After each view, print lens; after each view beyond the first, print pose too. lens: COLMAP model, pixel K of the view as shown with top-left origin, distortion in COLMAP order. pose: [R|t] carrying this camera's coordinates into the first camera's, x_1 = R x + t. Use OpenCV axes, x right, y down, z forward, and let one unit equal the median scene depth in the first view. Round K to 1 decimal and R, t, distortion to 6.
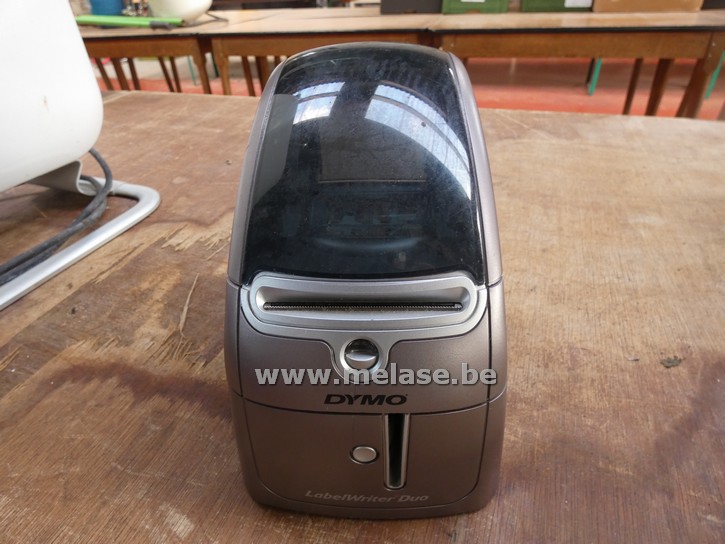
lens RADIAL K [[440.7, 0, 364.7], [0, 440.7, 272.9], [0, 0, 1]] dist [-0.004142, -0.005276]
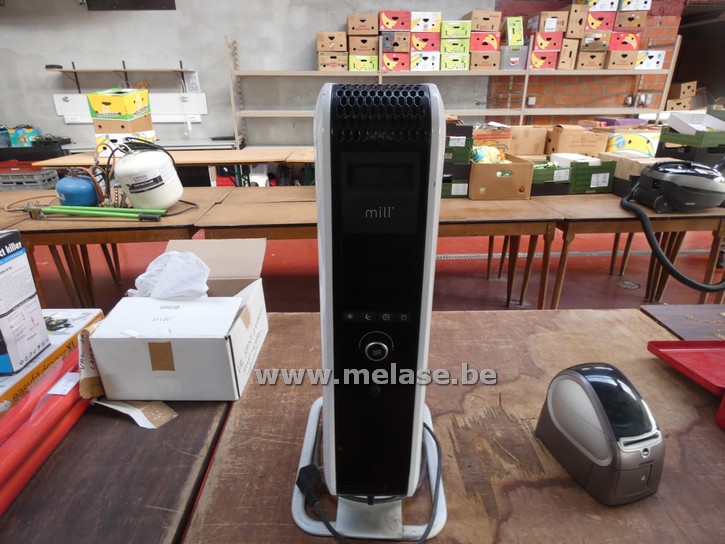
lens RADIAL K [[440.7, 0, 358.7], [0, 440.7, 272.0], [0, 0, 1]] dist [-0.004142, -0.005276]
pose [[0.939367, -0.095229, 0.329426, -1.780839], [0.165224, 0.967493, -0.191464, -0.534757], [-0.300485, 0.234284, 0.924565, -1.181465]]
